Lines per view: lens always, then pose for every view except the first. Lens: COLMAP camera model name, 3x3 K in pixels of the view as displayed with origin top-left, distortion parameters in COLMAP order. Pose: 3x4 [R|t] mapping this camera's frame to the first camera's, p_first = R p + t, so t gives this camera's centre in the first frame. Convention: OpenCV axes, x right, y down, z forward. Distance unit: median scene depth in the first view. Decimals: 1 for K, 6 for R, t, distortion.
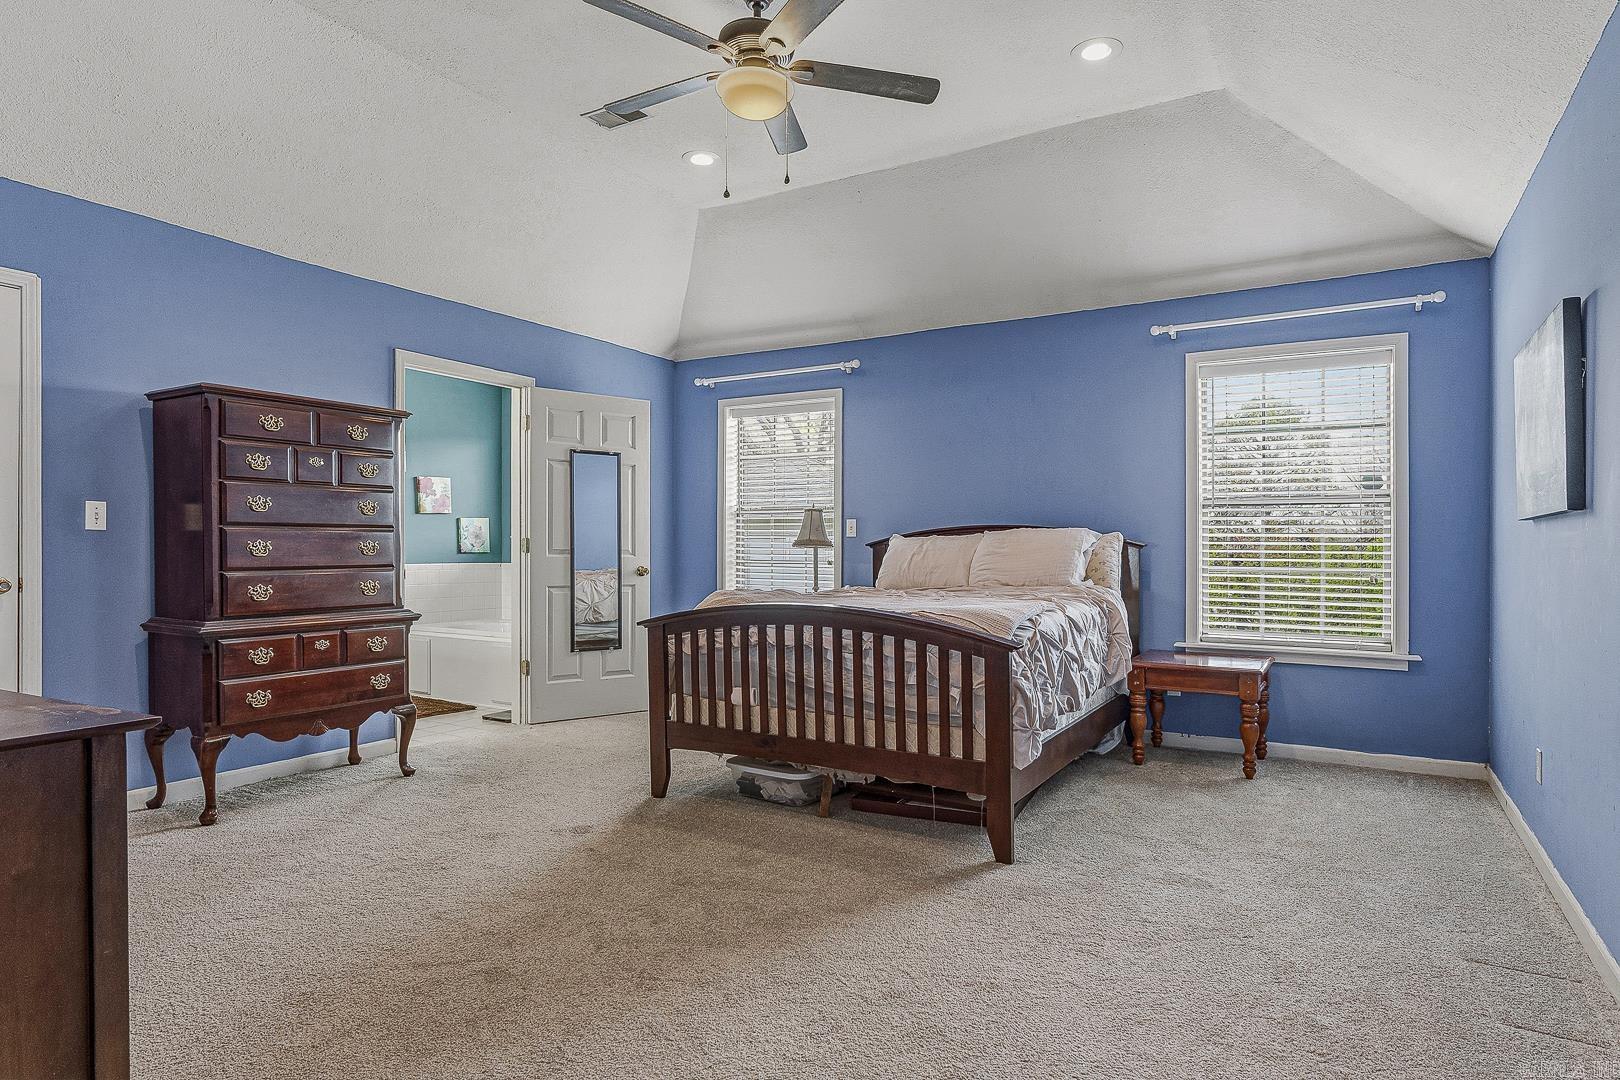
lens RADIAL K [[905.6, 0, 811.1], [0, 905.6, 551.7], [0, 0, 1]] dist [0.001016, -0.000027]
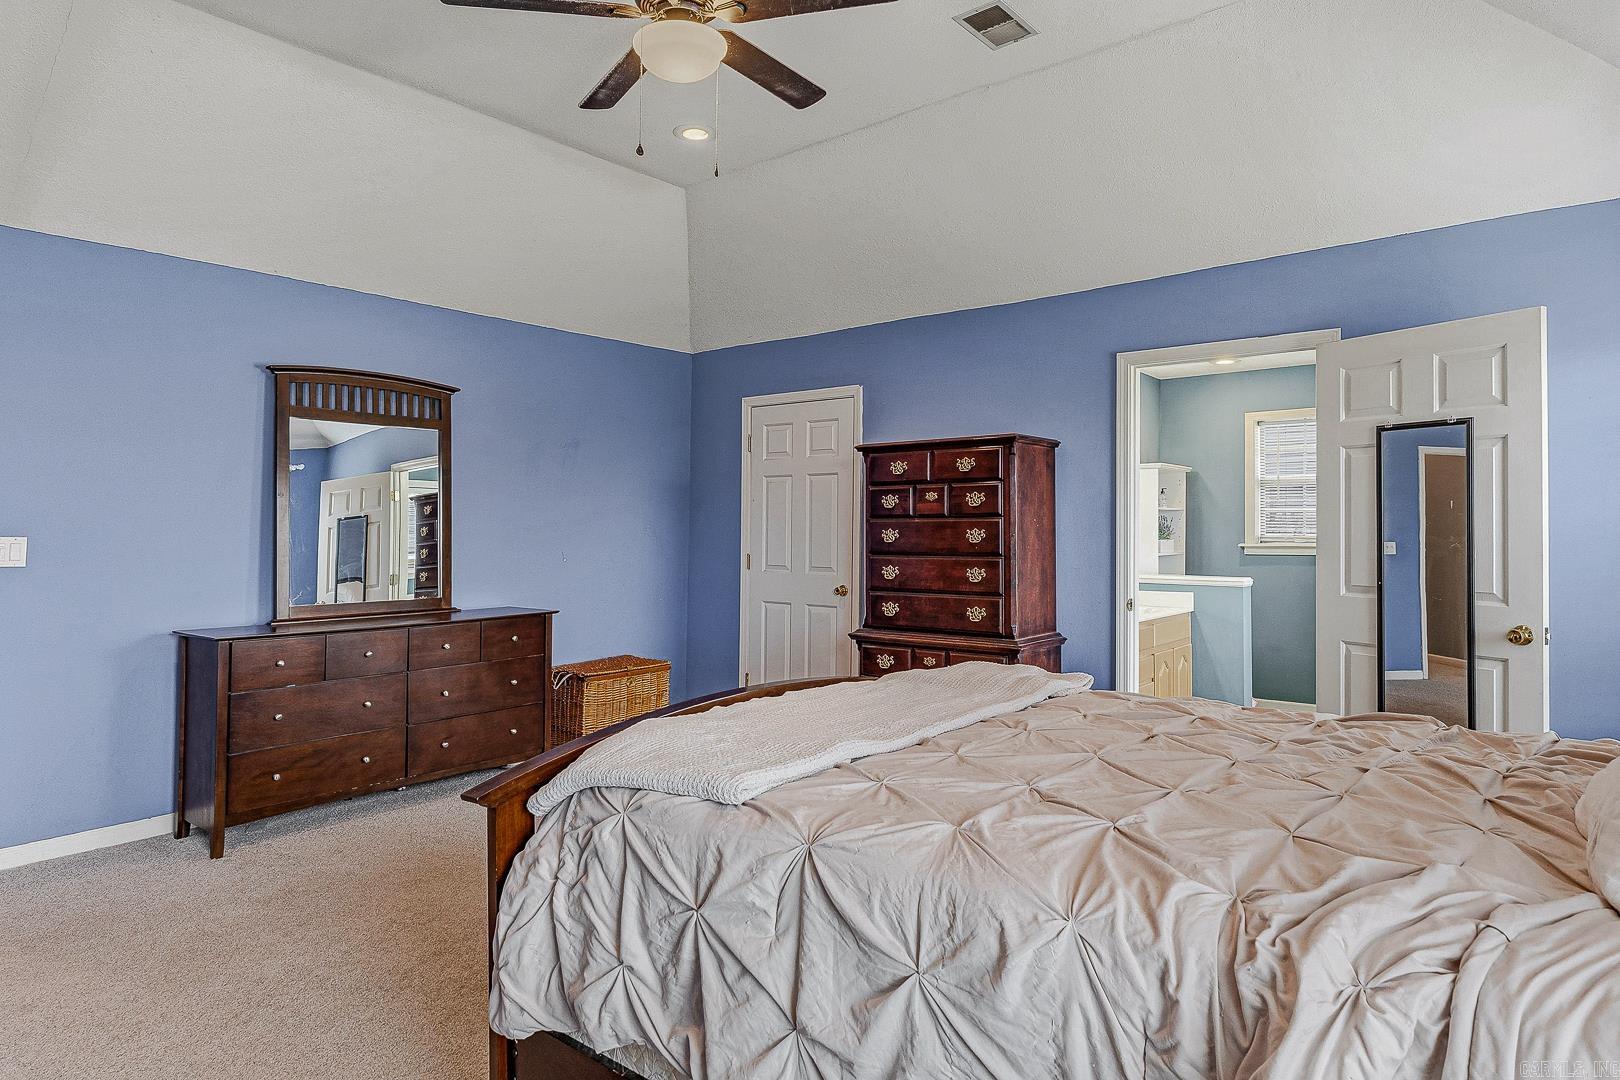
lens RADIAL K [[968.8, 0, 809.3], [0, 968.8, 516.7], [0, 0, 1]] dist [0.002147, 0.000783]
pose [[-0.147323, -0.021839, -0.988847, 0.513496], [-0.009190, 0.999743, -0.020711, -0.037804], [0.989046, 0.006036, -0.147485, 0.805516]]
